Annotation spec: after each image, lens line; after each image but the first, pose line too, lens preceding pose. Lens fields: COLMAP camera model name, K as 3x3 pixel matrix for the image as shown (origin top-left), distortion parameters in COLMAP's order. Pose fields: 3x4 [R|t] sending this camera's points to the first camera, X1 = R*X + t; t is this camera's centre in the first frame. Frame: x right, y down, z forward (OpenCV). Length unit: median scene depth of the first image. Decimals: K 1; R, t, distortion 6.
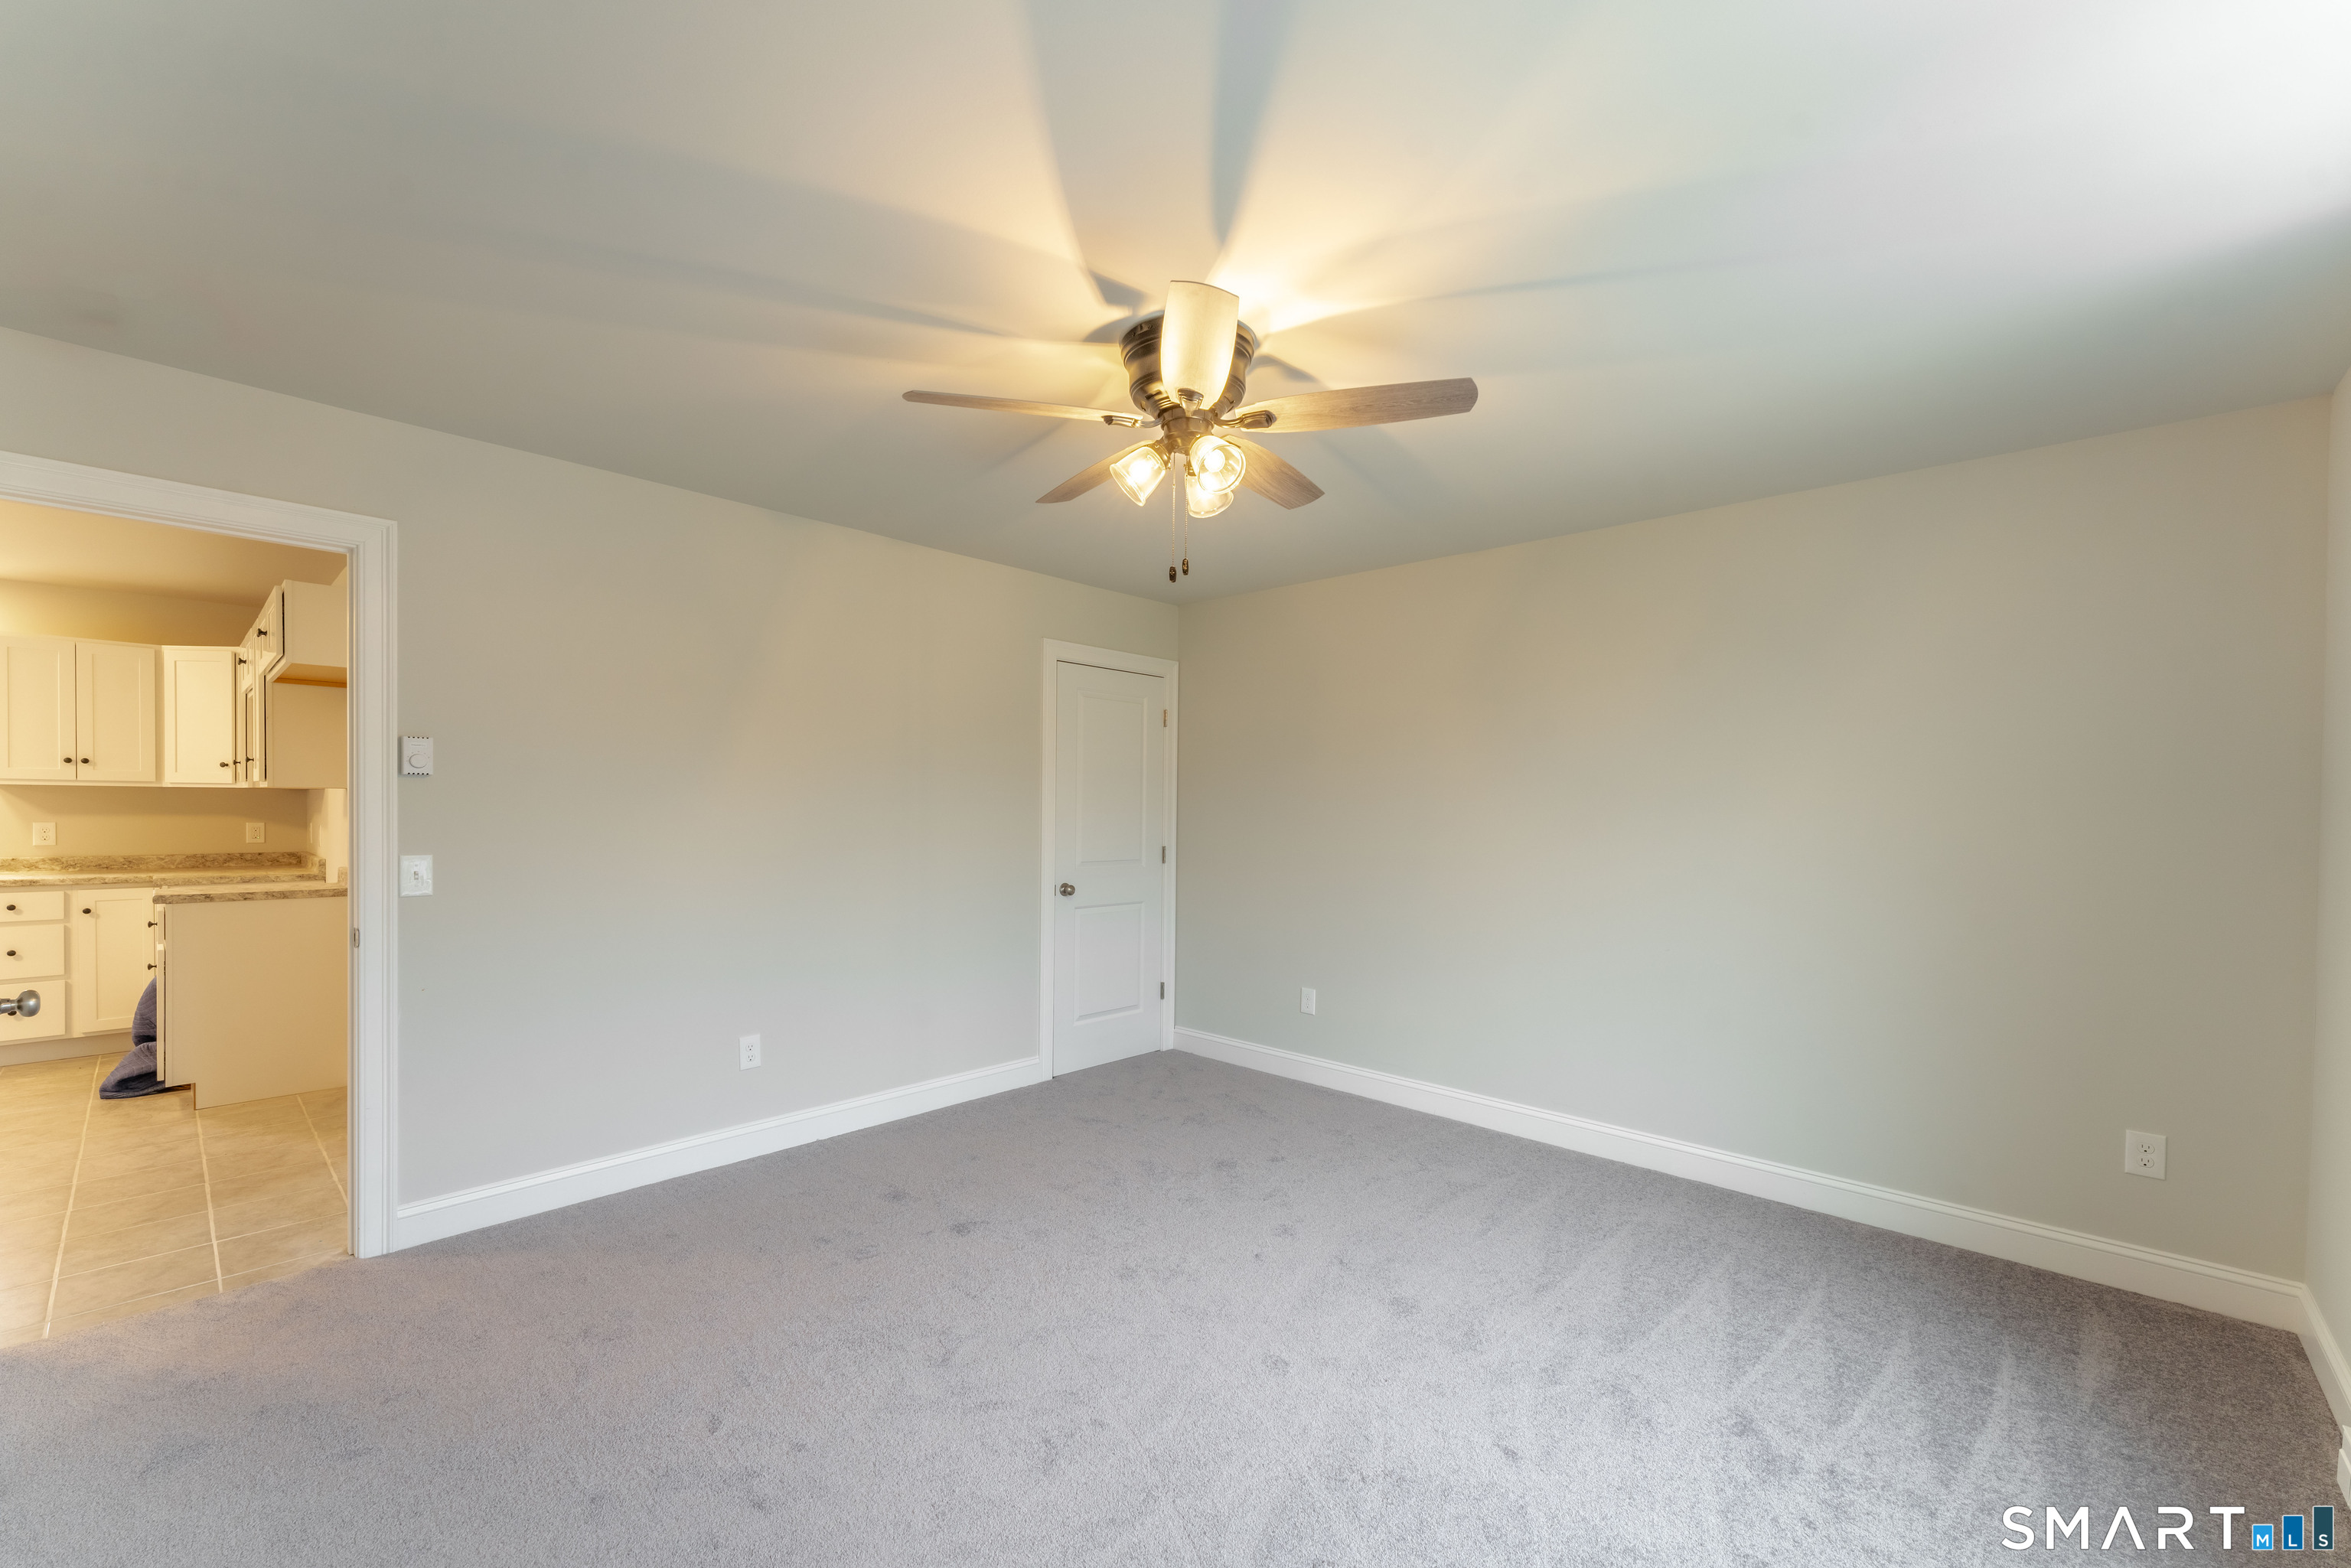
lens RADIAL K [[919.9, 0, 1173.9], [0, 919.9, 815.3], [0, 0, 1]] dist [0.001243, 0.000117]
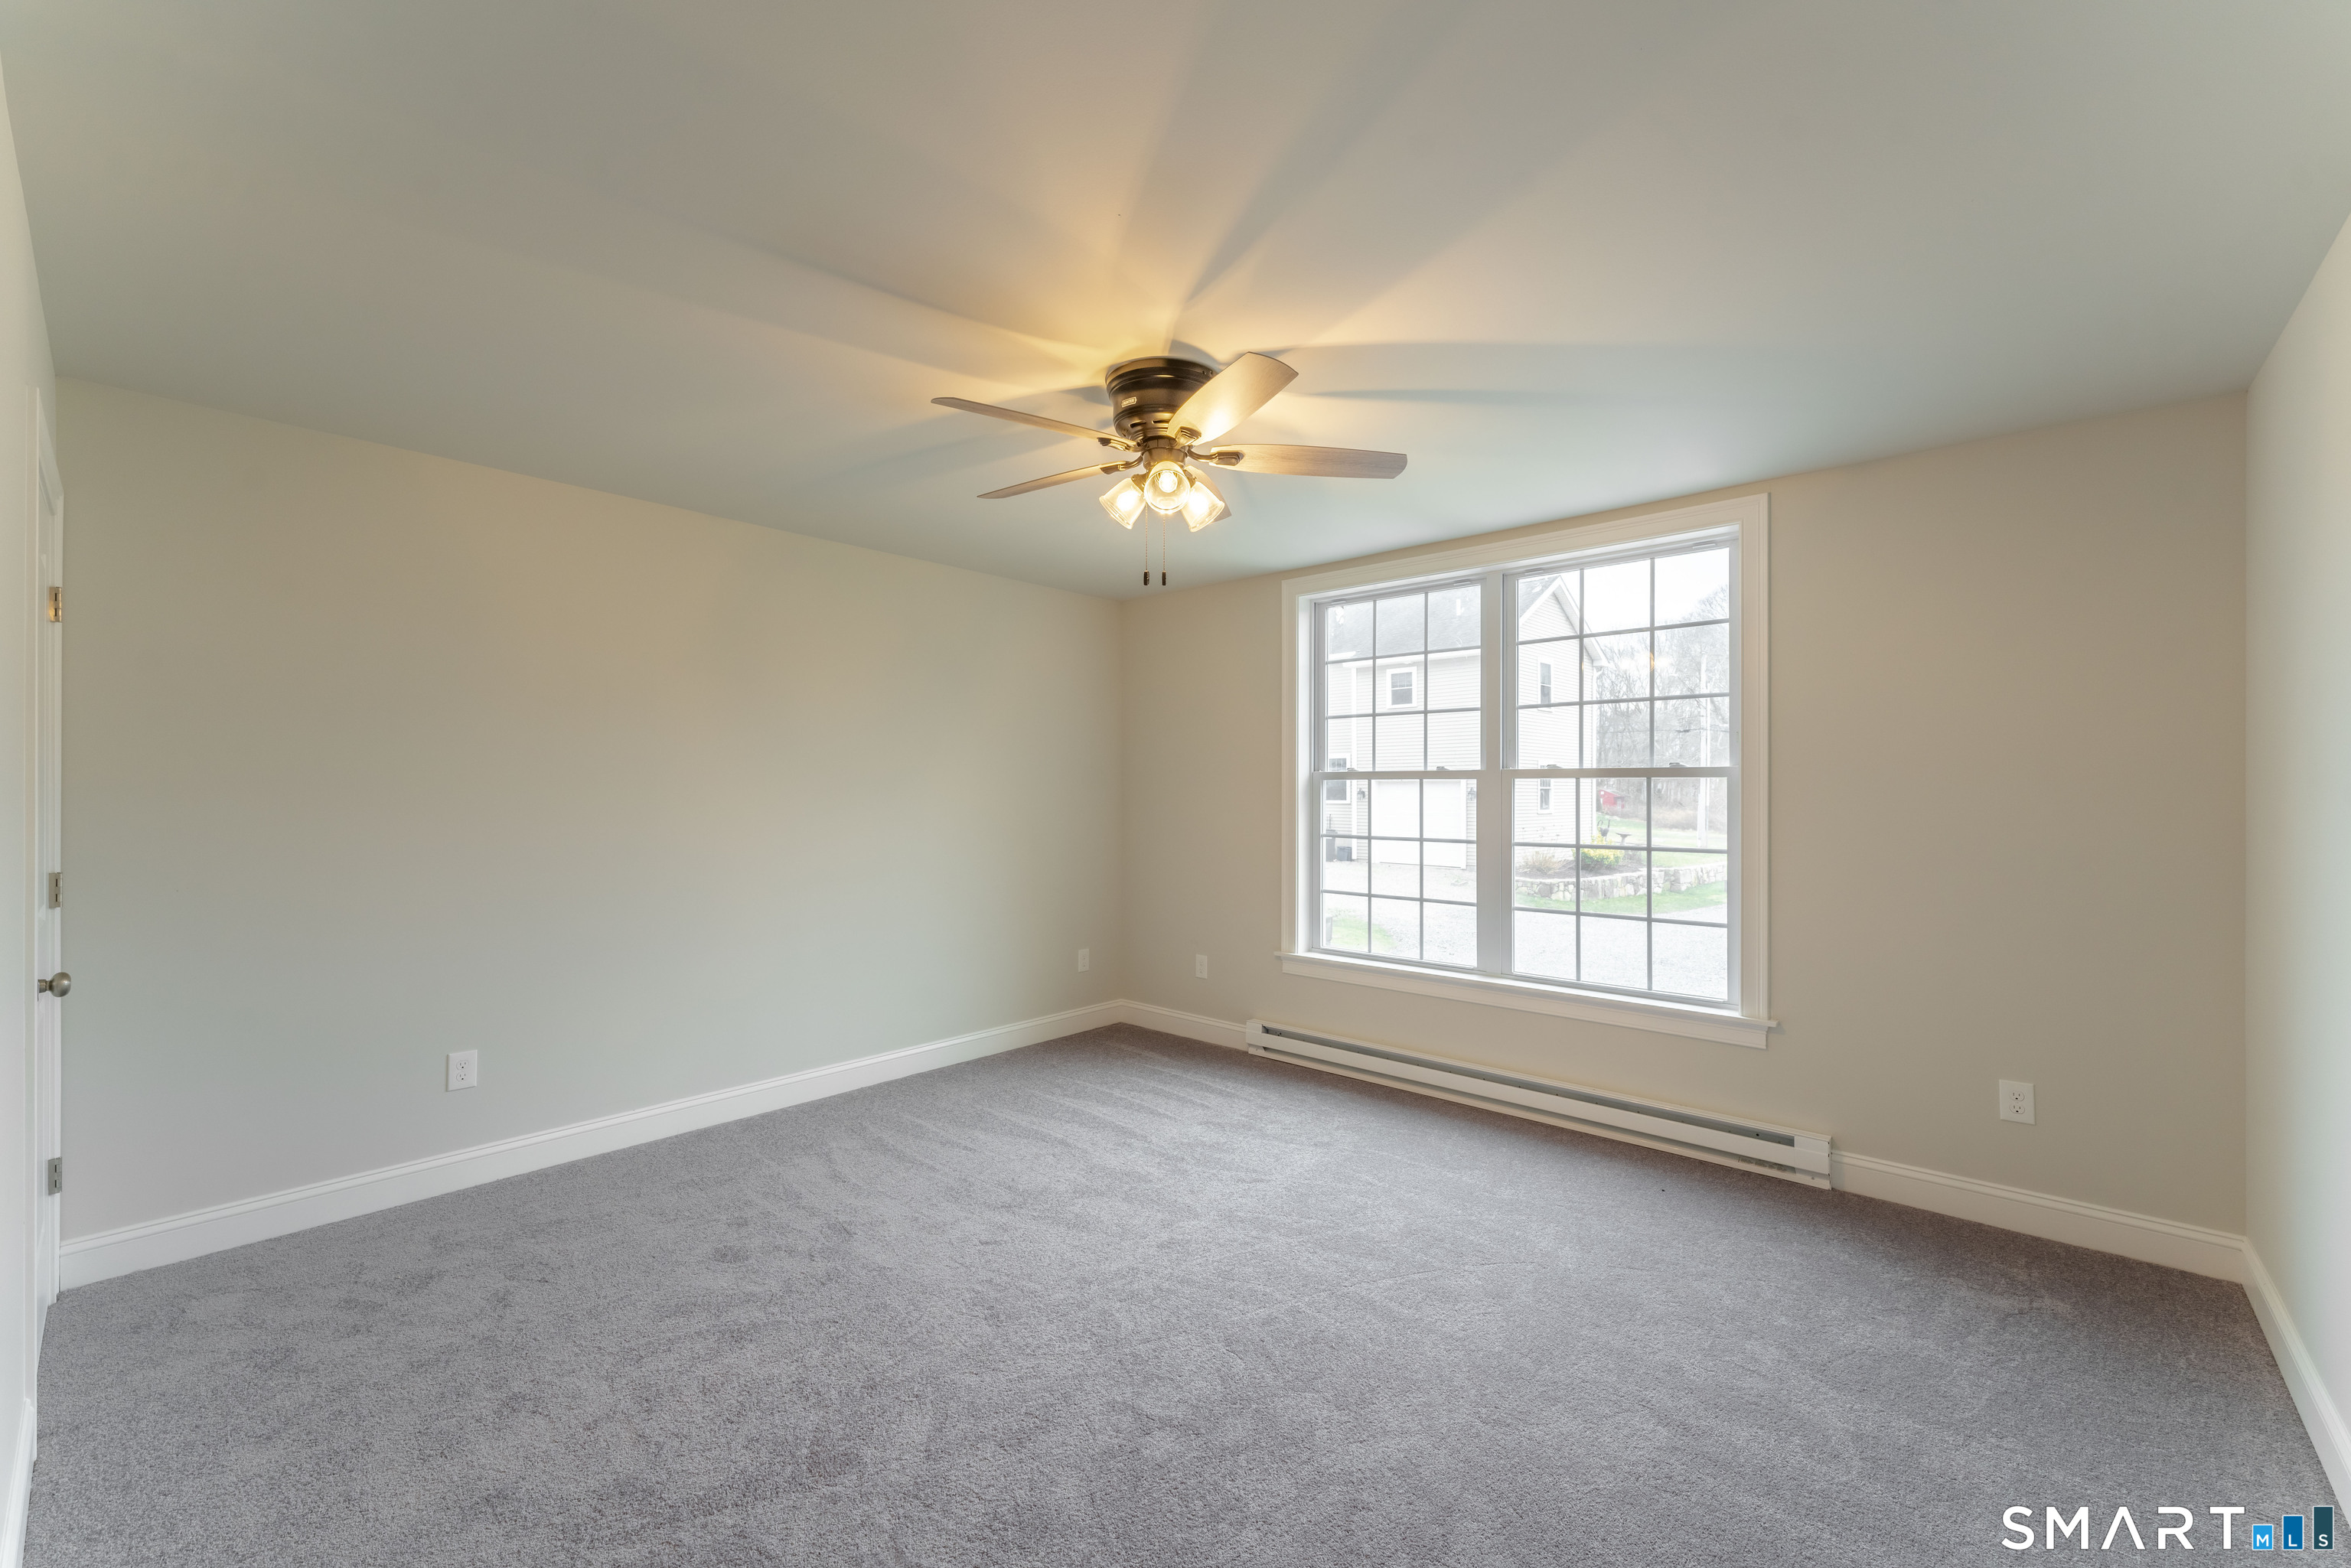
lens RADIAL K [[950.8, 0, 1150.8], [0, 950.8, 786.0], [0, 0, 1]] dist [-0.001405, -0.000006]
pose [[0.015574, -0.017588, 0.999724, -1.083896], [0.005142, 0.999833, 0.017510, -0.036371], [-0.999865, 0.004868, 0.015662, 0.945165]]
